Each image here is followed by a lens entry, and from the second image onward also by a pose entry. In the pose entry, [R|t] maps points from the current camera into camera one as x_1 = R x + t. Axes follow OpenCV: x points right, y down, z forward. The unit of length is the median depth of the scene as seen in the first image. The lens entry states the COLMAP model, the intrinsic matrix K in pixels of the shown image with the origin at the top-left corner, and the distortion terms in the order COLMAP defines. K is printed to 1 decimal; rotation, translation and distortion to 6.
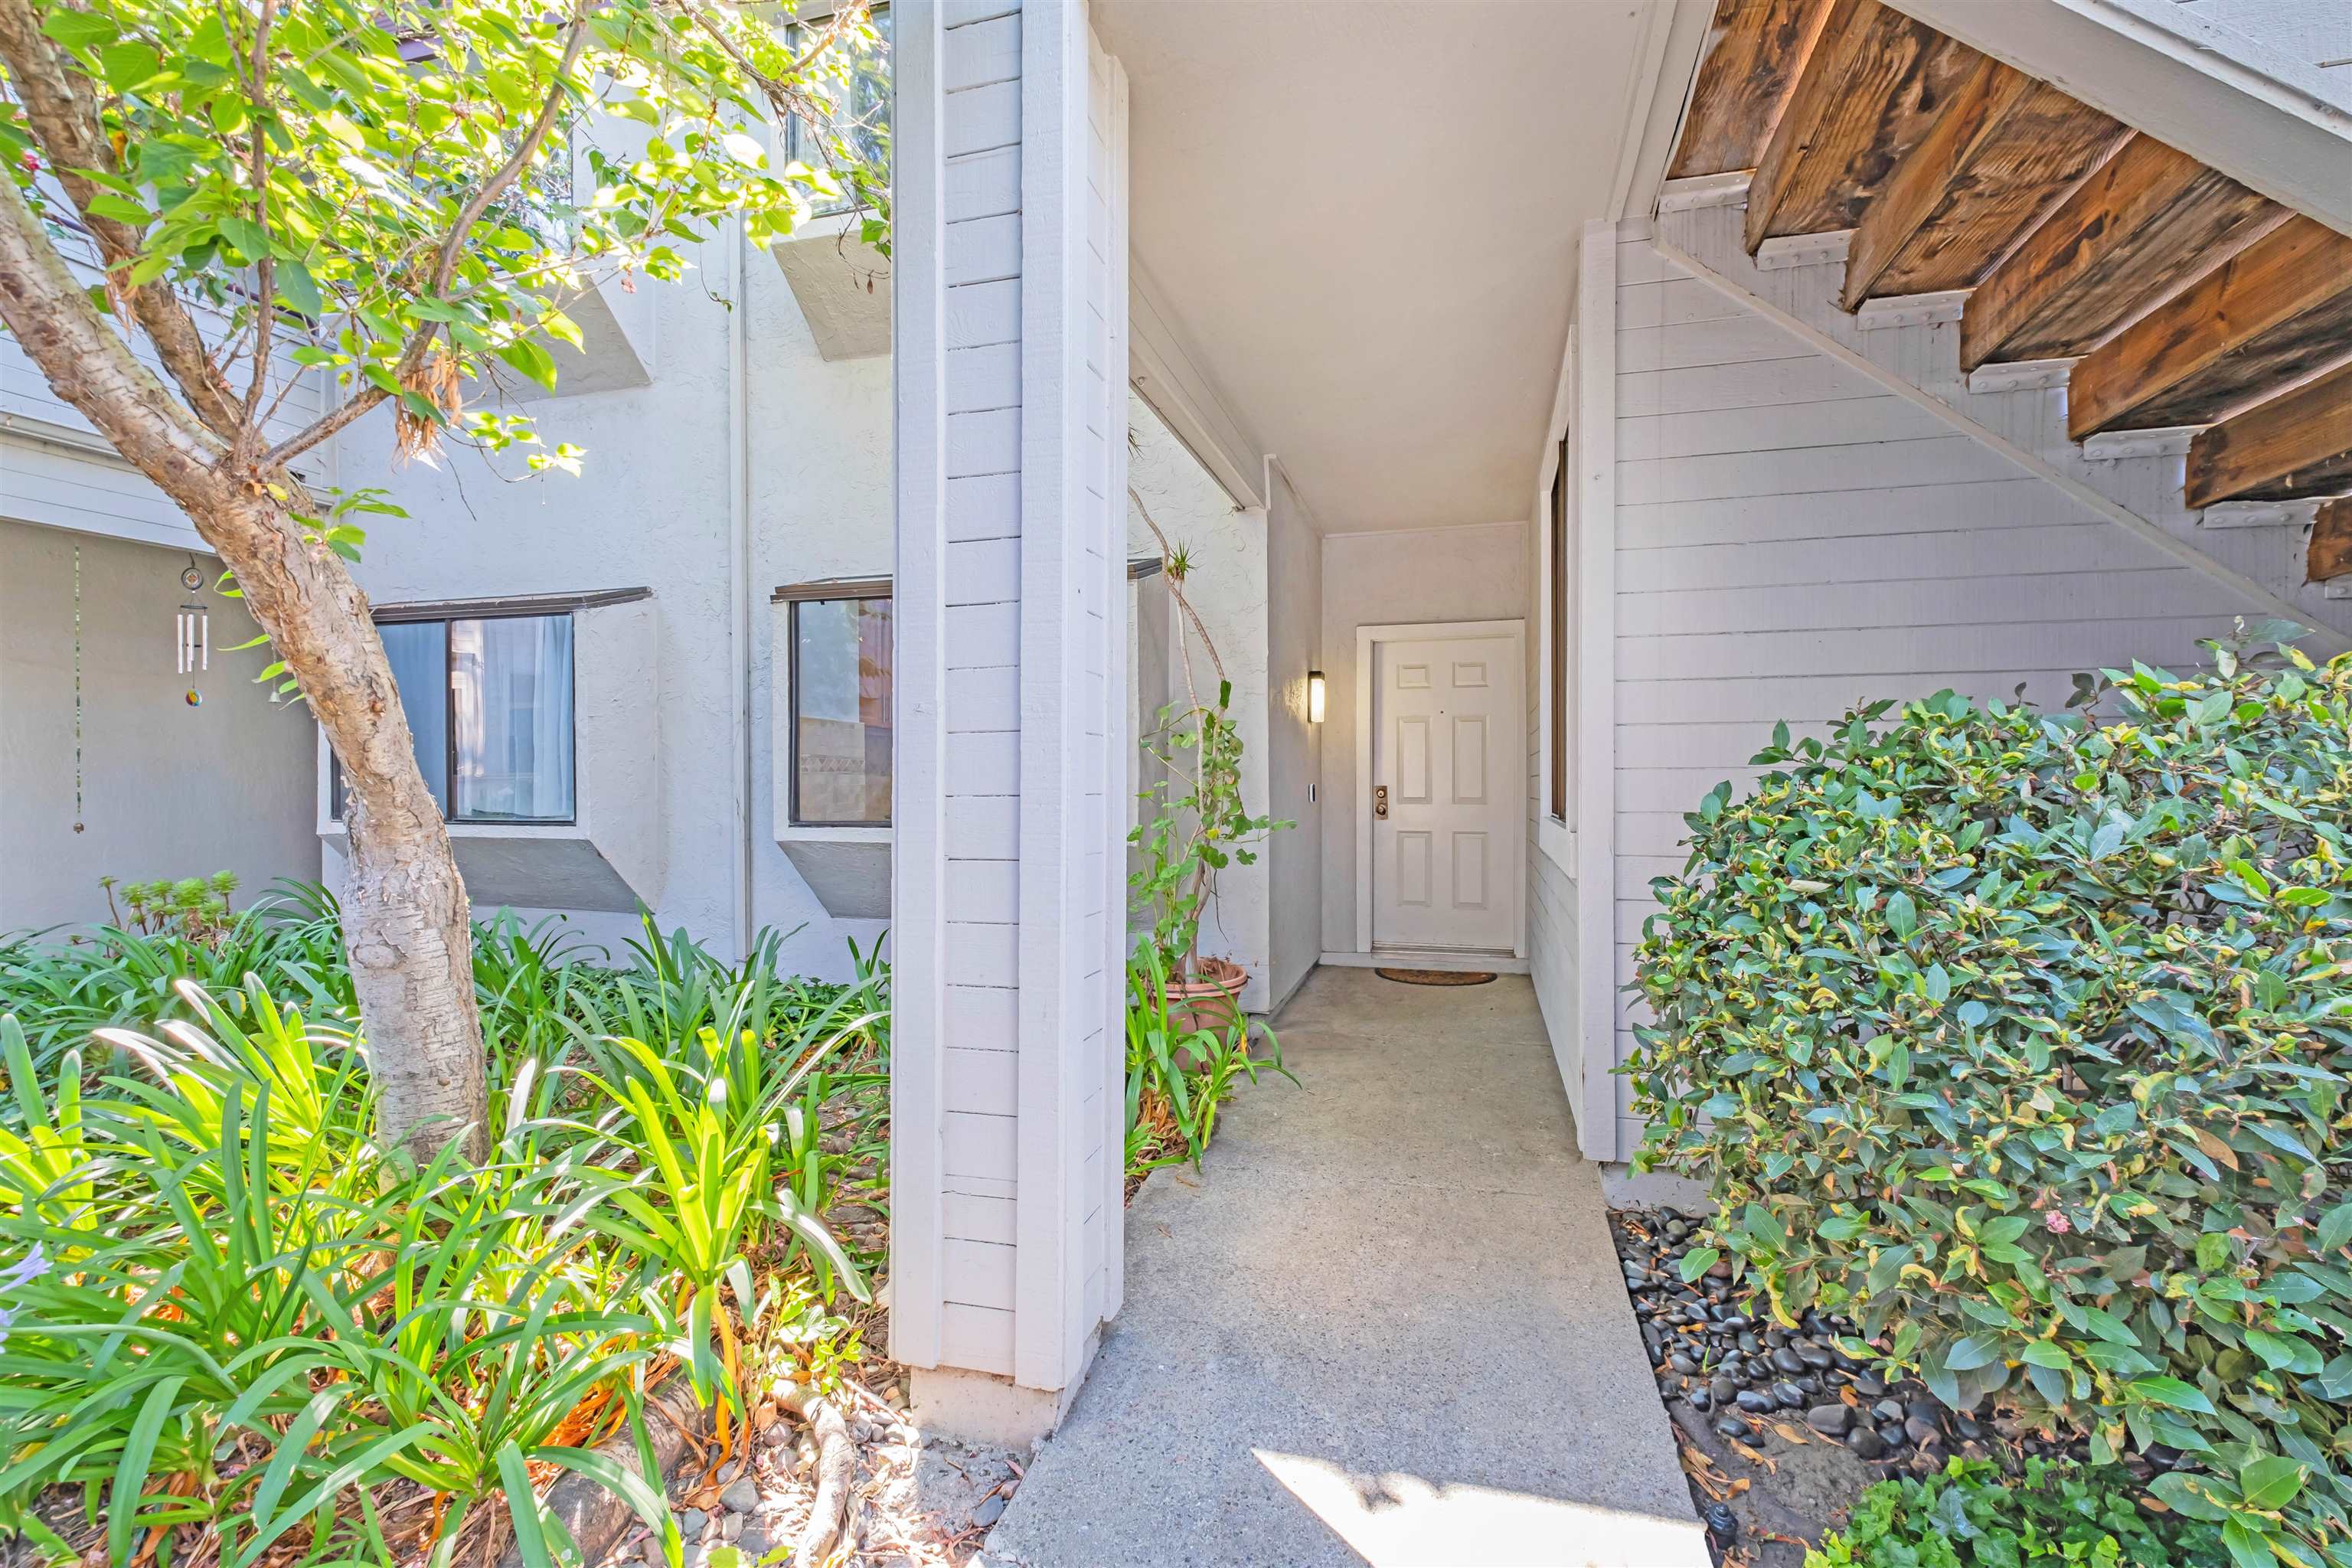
lens RADIAL K [[1035.6, 0, 1165.2], [0, 1035.6, 785.9], [0, 0, 1]] dist [0.000450, -0.000398]
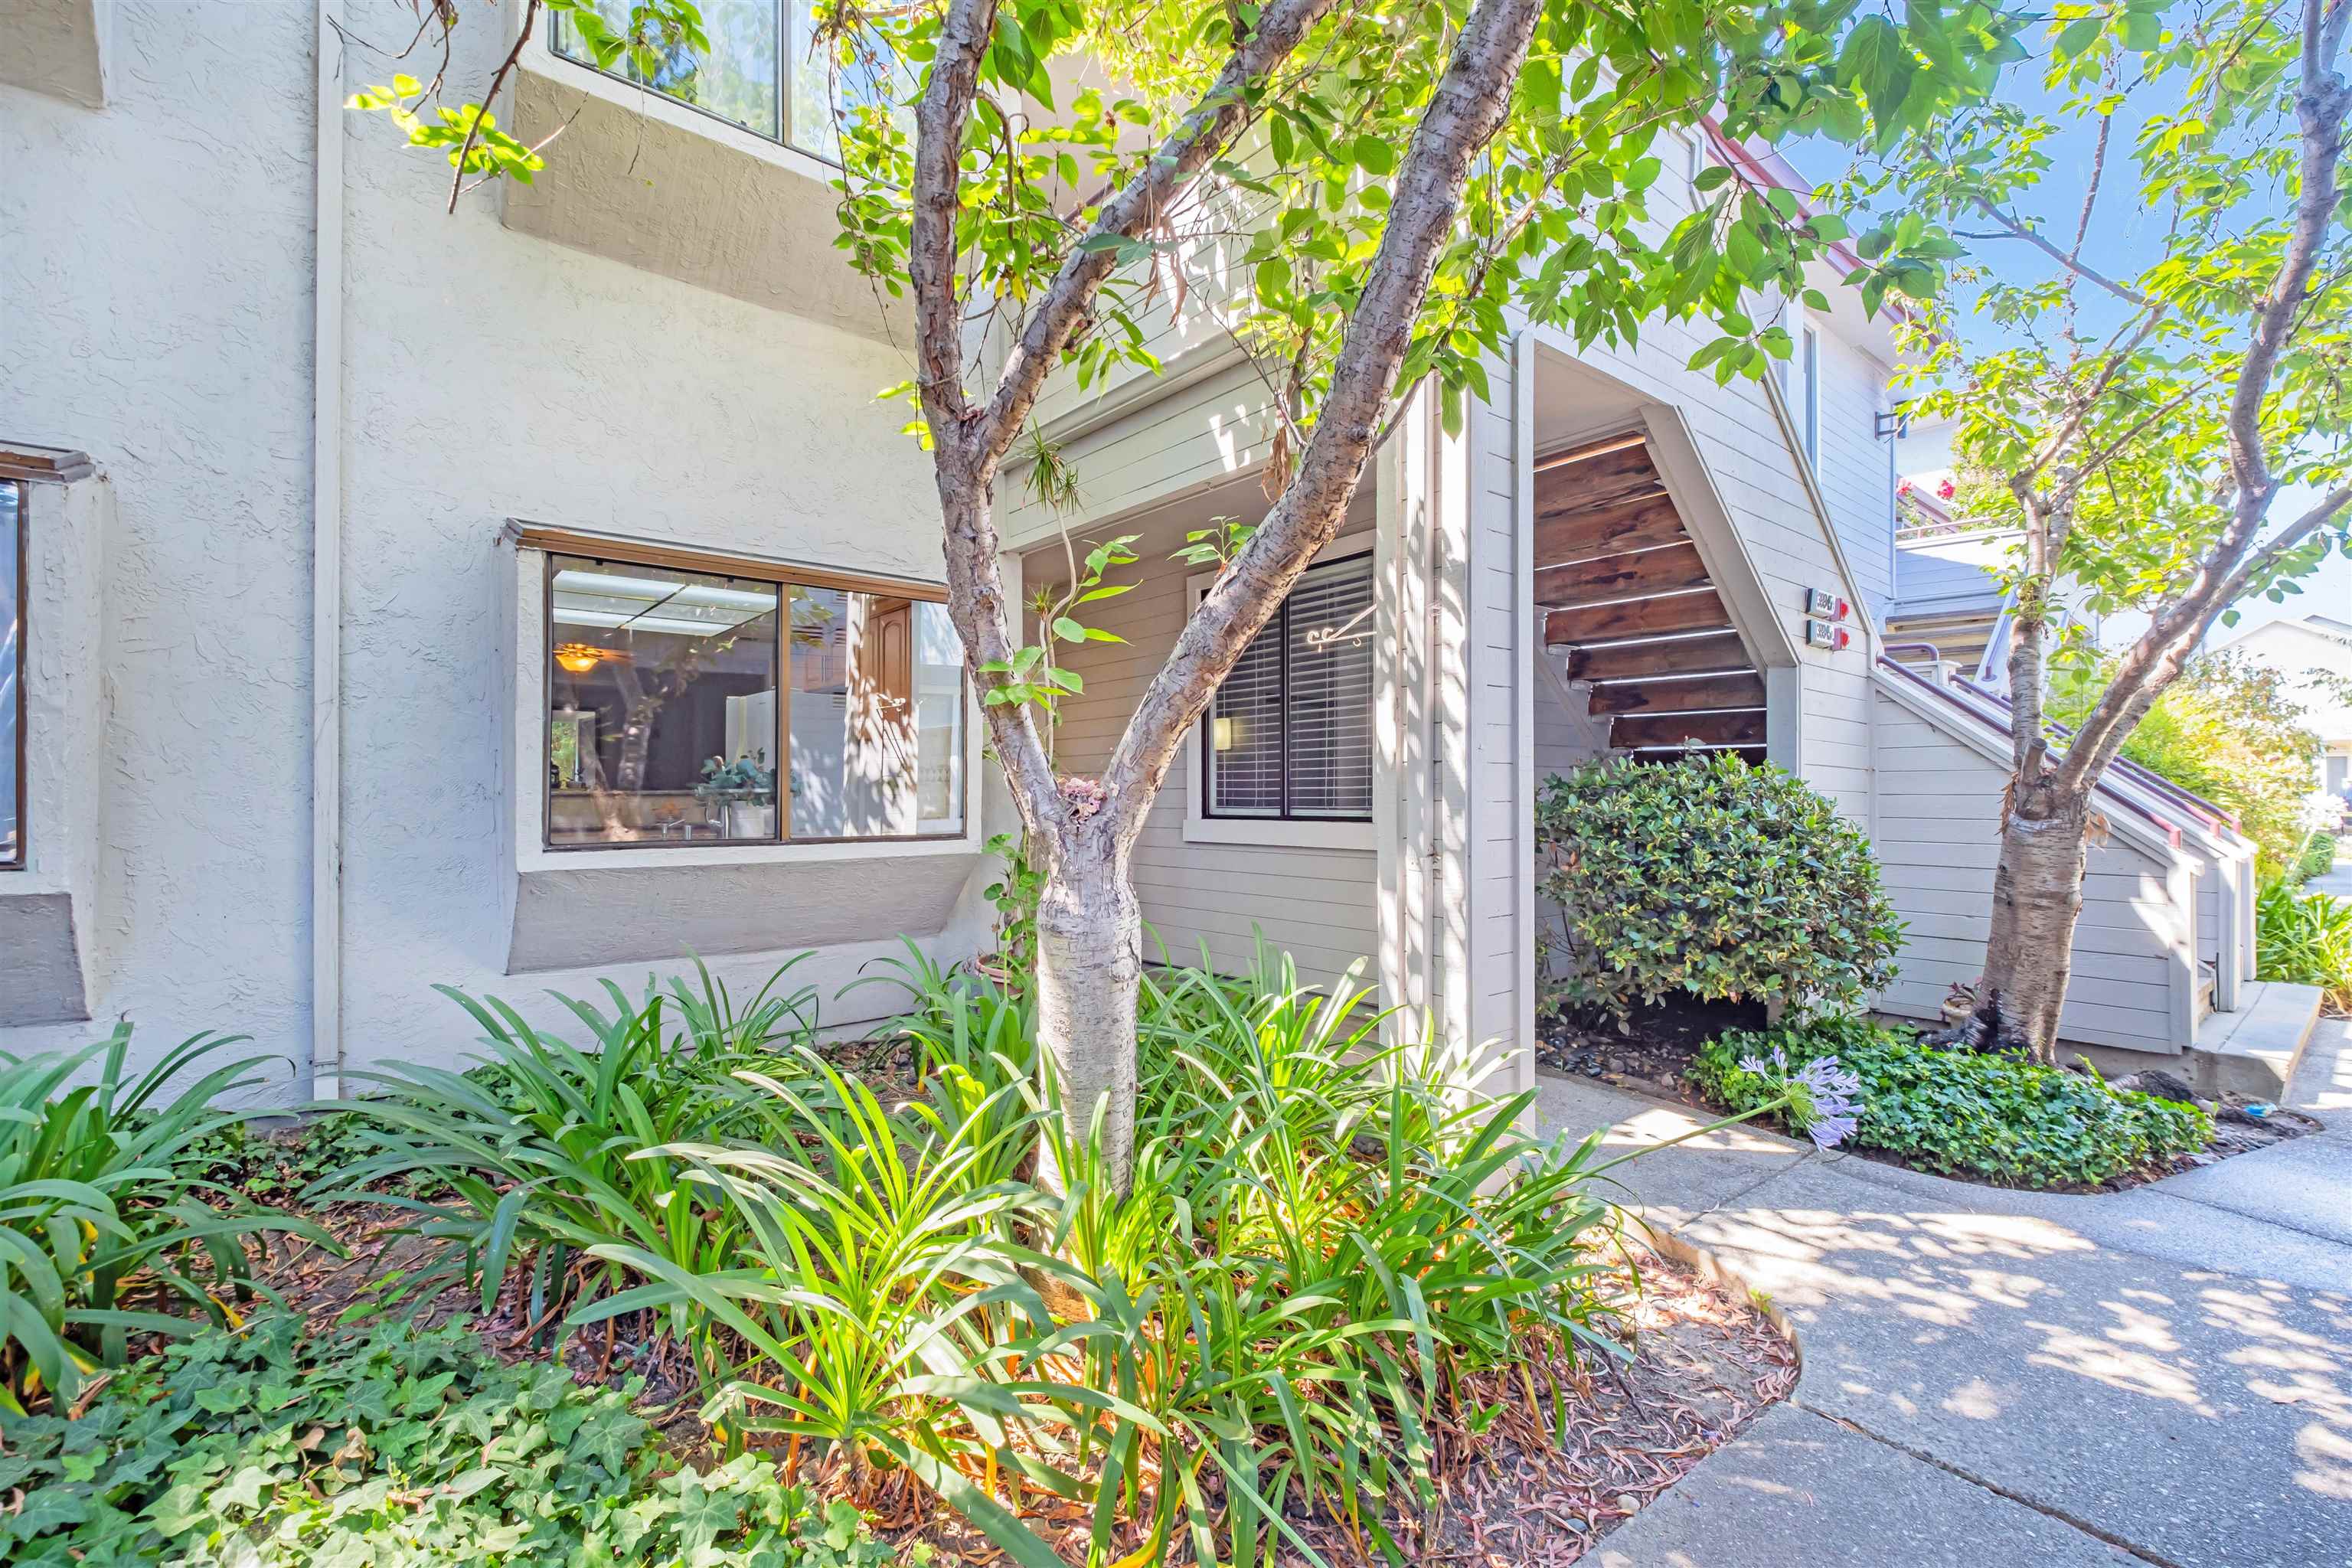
lens RADIAL K [[1035.6, 0, 1165.2], [0, 1035.6, 785.9], [0, 0, 1]] dist [0.000450, -0.000398]
pose [[0.572805, 0.000742, 0.819691, -0.672452], [0.004297, 0.999983, -0.003908, -0.002107], [-0.819680, 0.005761, 0.572792, 0.187323]]
